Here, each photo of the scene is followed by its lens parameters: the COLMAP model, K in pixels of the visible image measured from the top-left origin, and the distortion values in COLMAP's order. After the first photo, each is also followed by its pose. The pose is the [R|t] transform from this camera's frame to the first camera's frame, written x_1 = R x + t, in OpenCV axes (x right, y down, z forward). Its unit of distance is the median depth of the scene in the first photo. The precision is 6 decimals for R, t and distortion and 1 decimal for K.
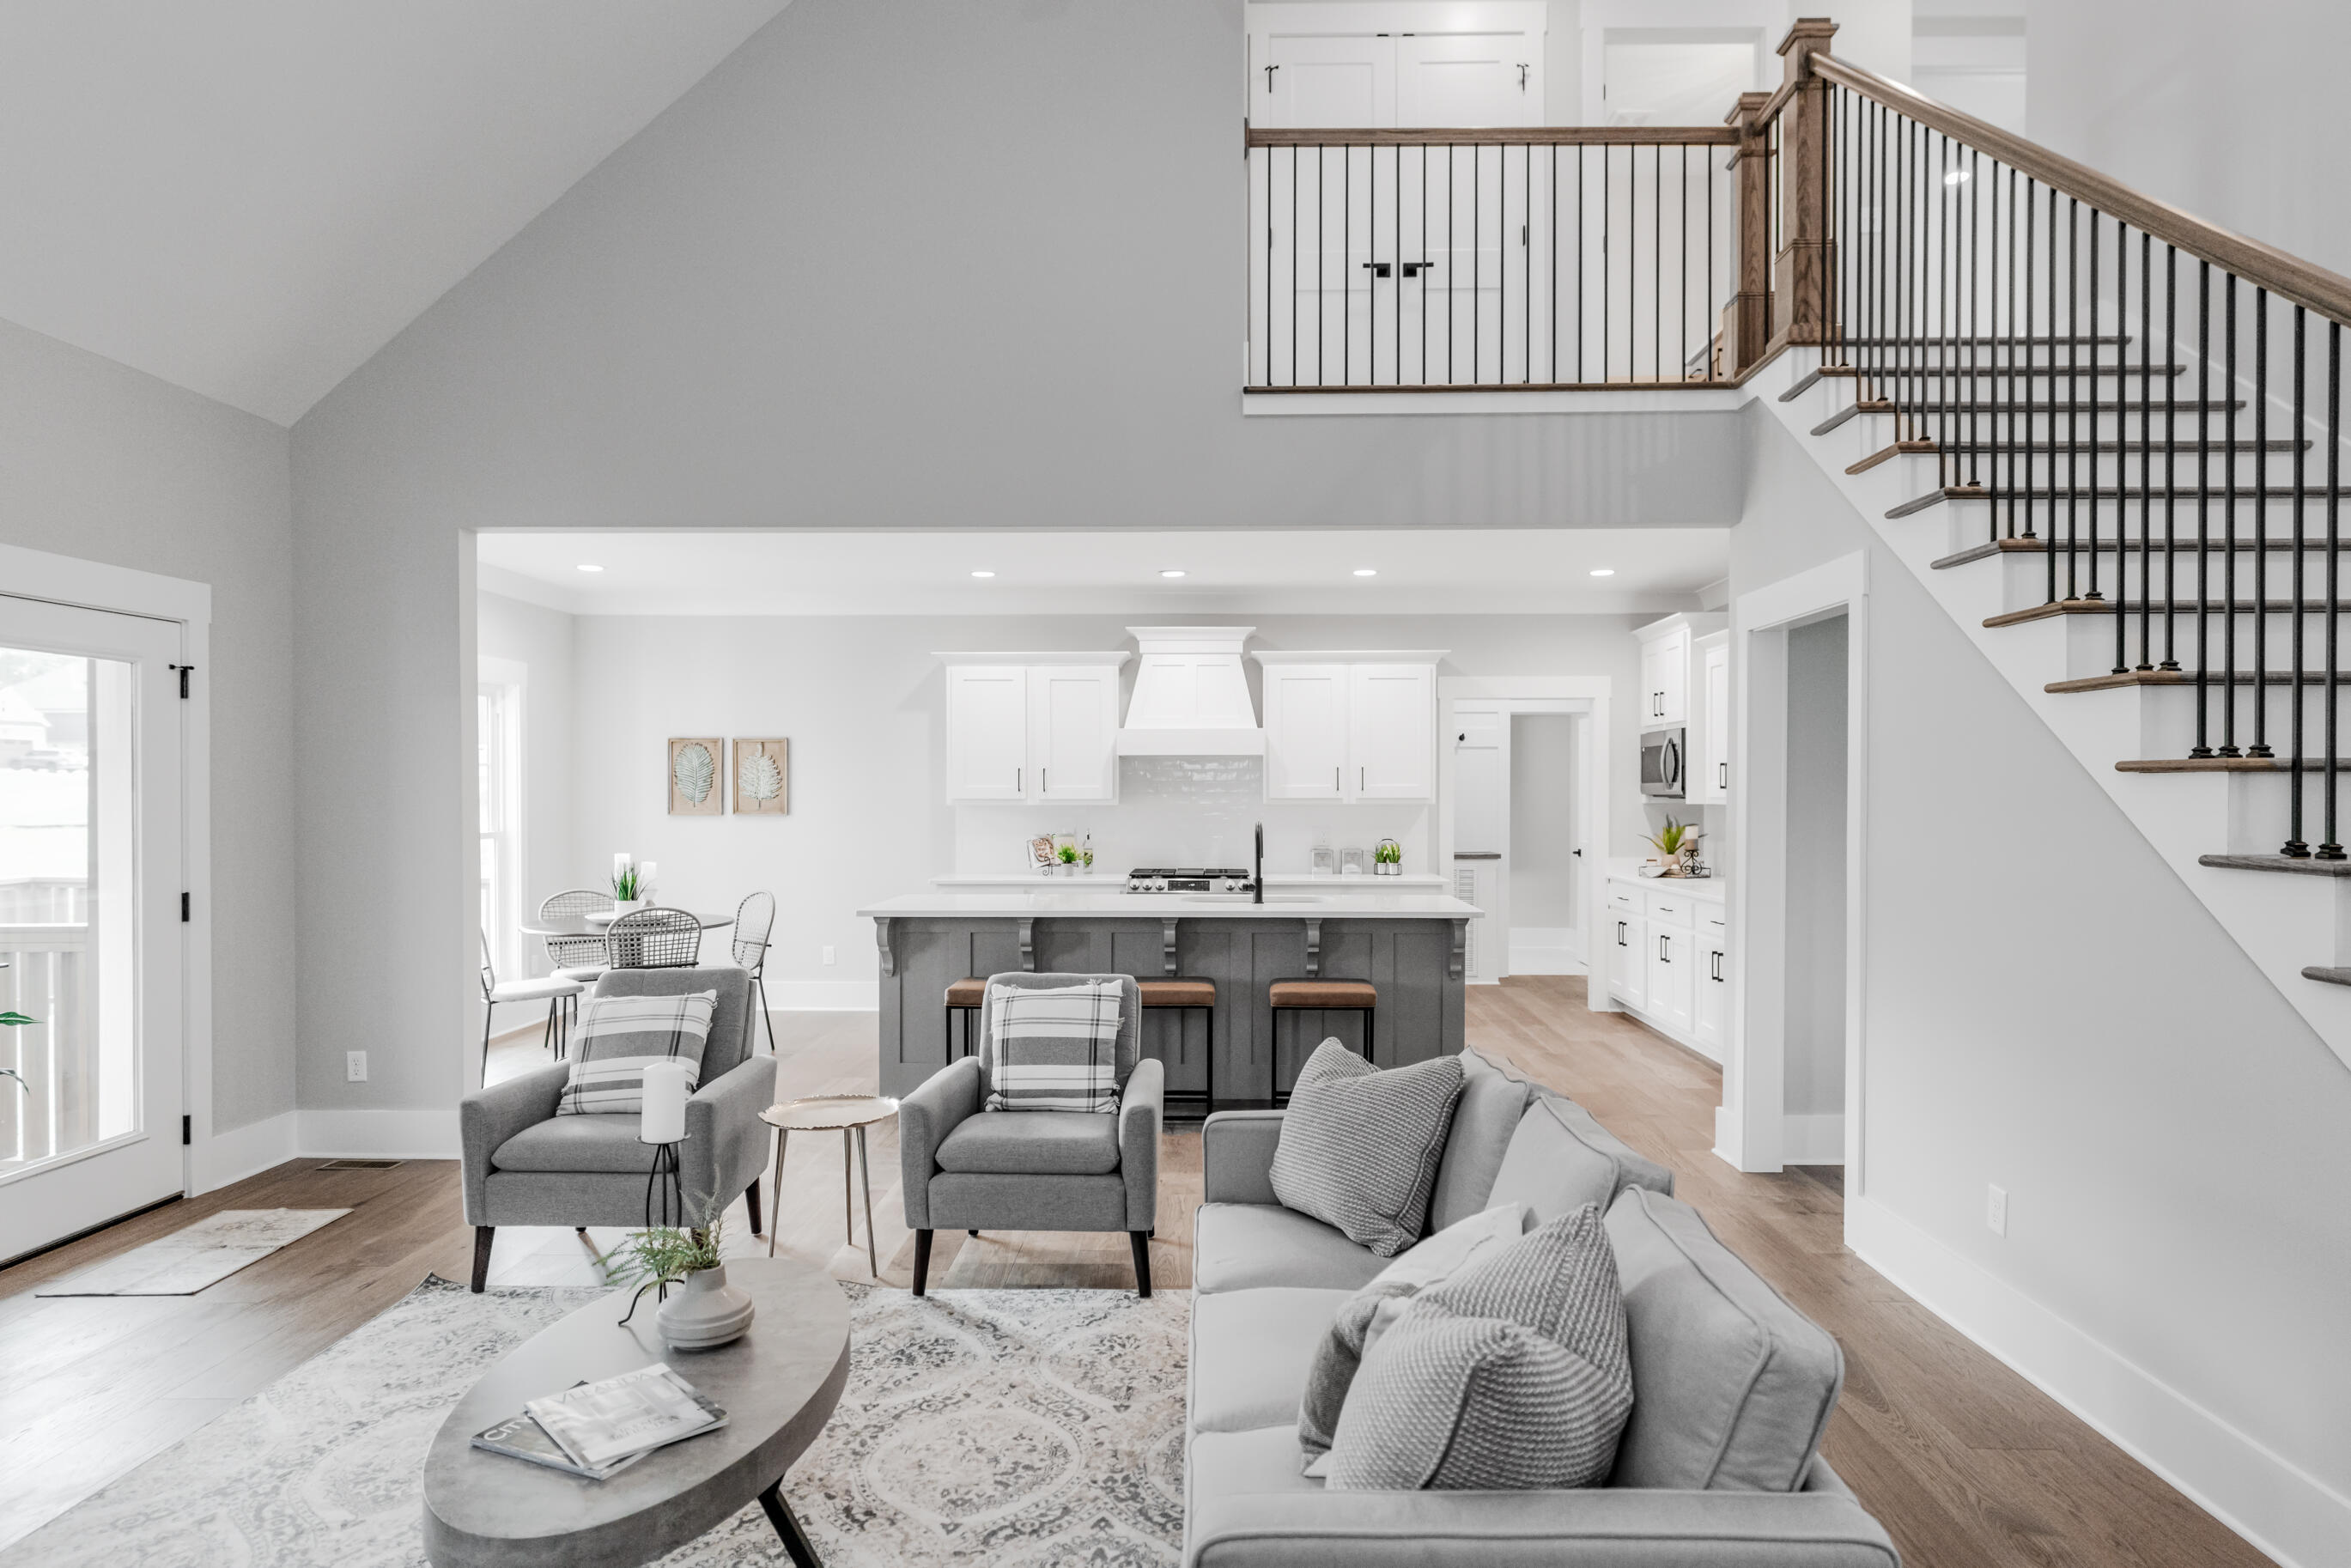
lens RADIAL K [[1209.1, 0, 1181.3], [0, 1209.1, 800.5], [0, 0, 1]] dist [0.000938, 0.000174]
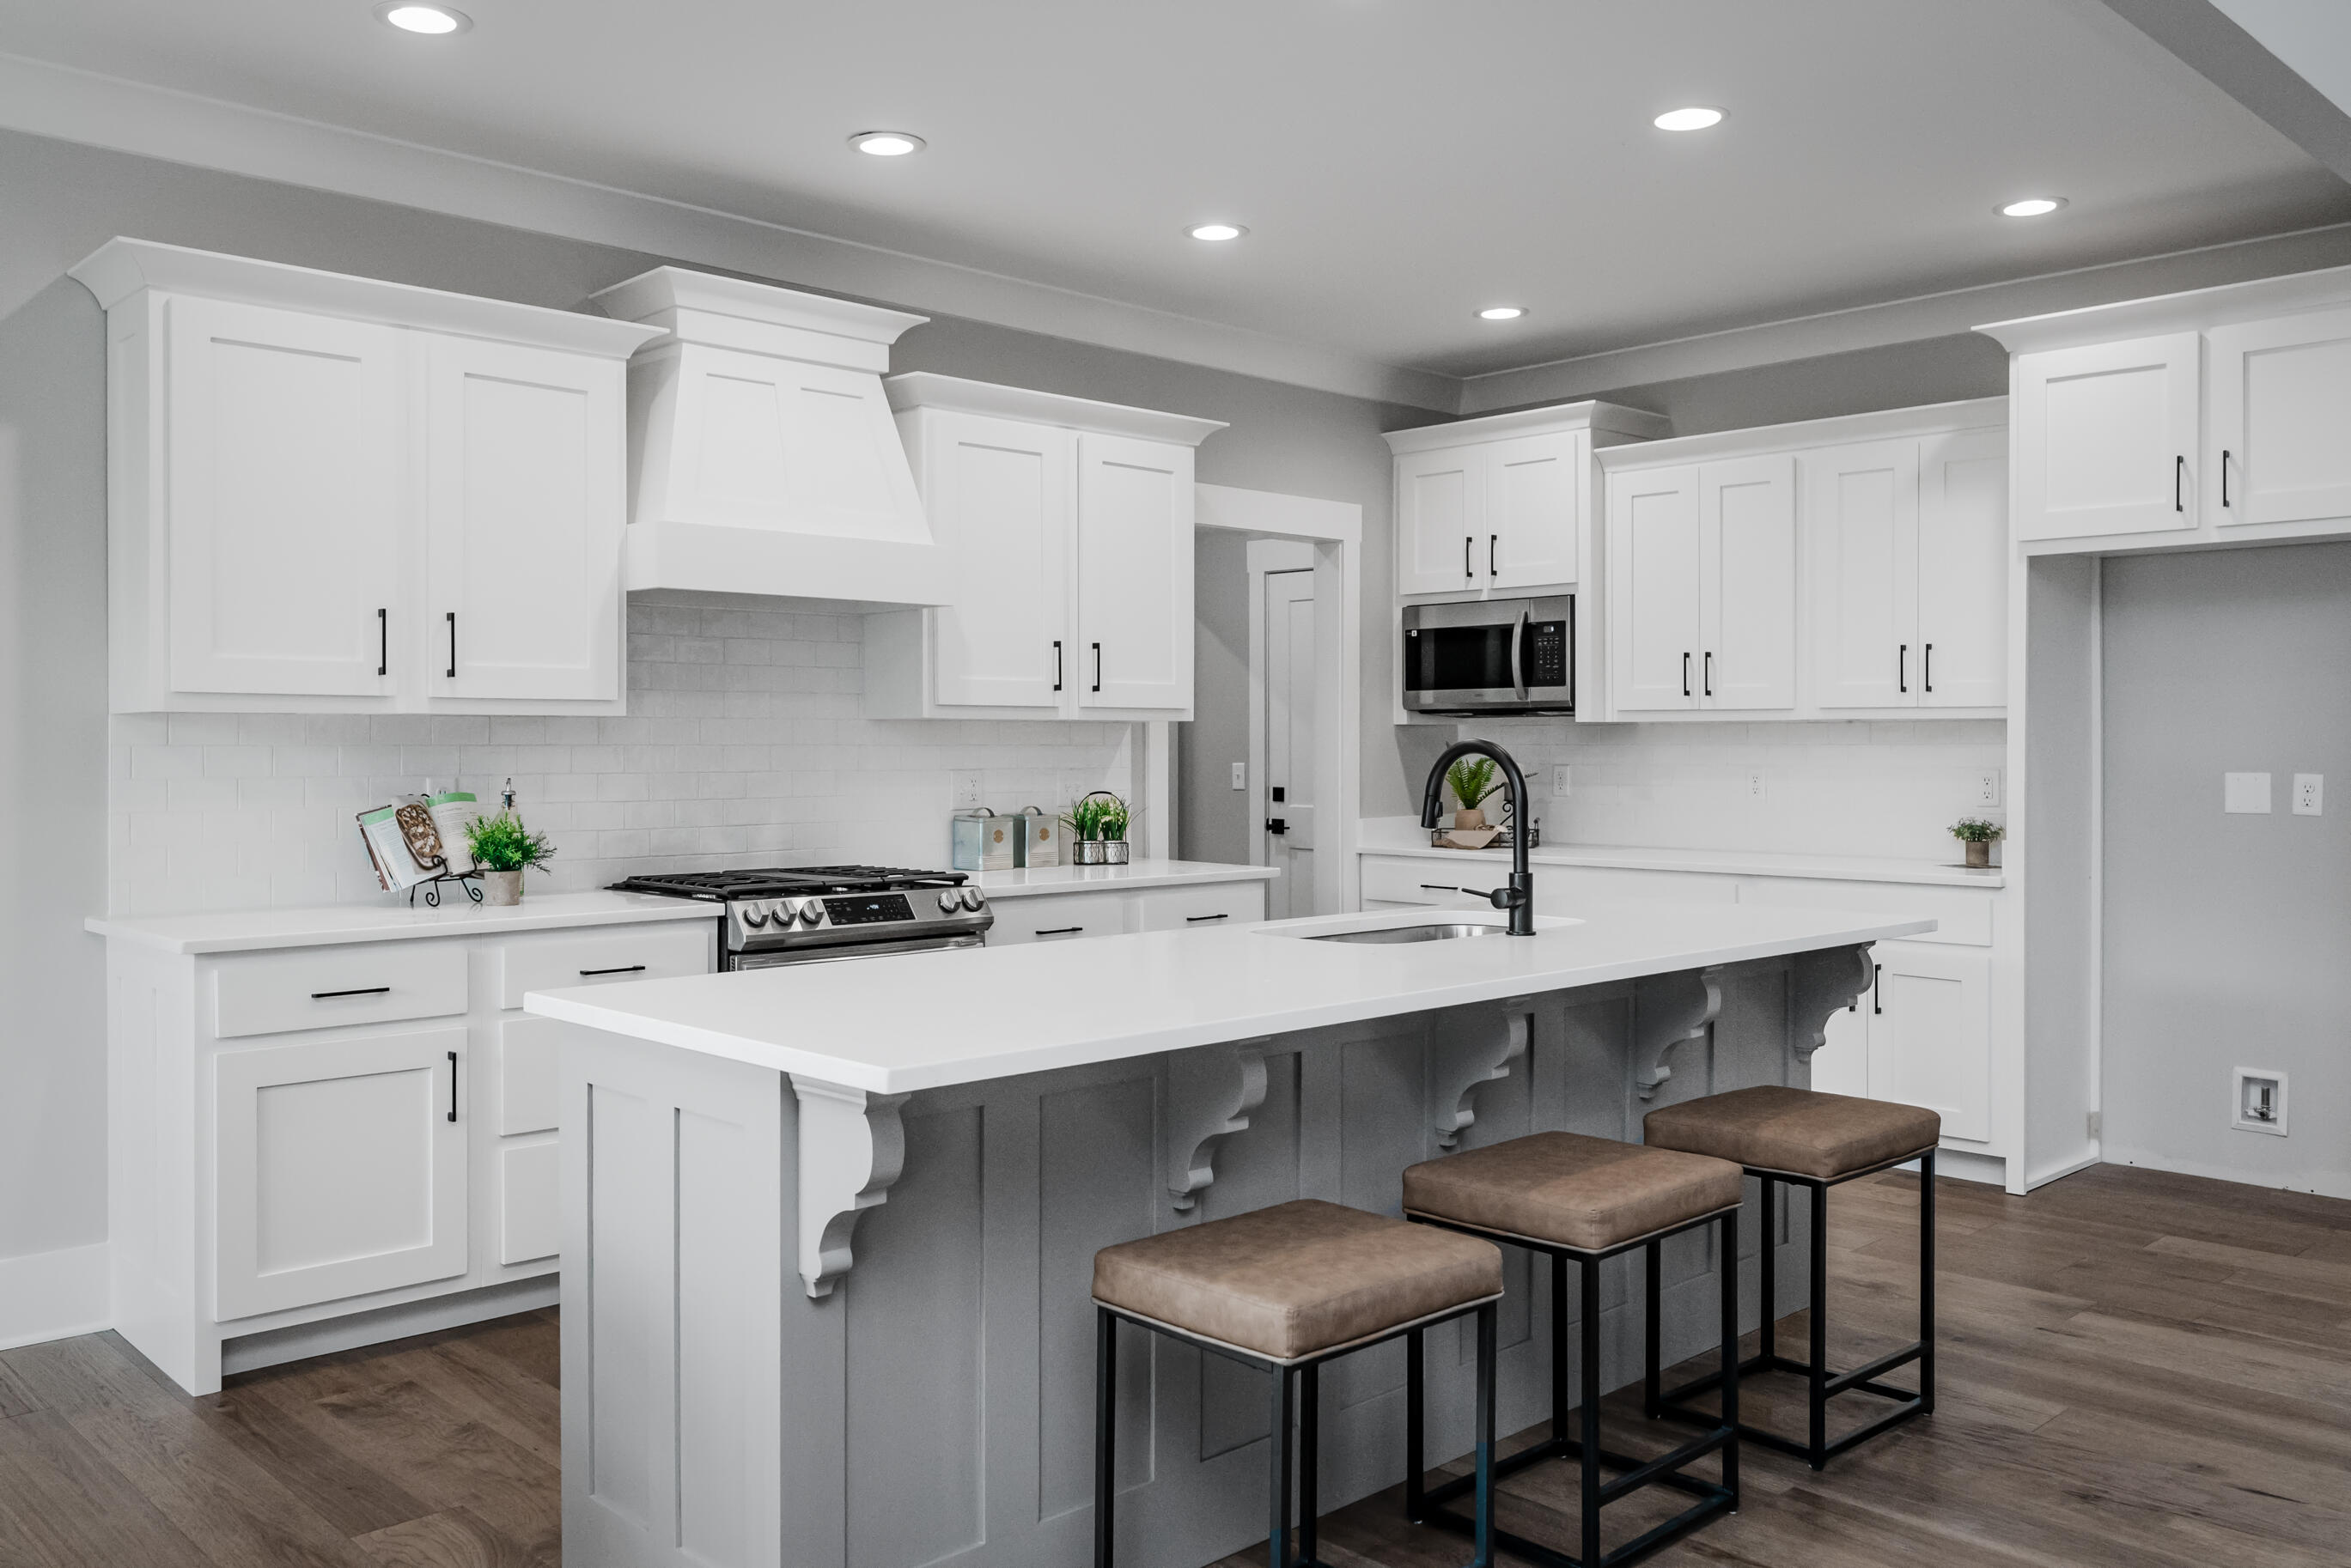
lens RADIAL K [[1884.3, 0, 1173.3], [0, 1884.3, 765.2], [0, 0, 1]] dist [-0.010058, -0.000138]
pose [[0.713220, -0.006798, 0.700907, -0.355587], [0.005720, 0.999976, 0.003878, 0.018289], [-0.700917, 0.001243, 0.713242, 0.438536]]
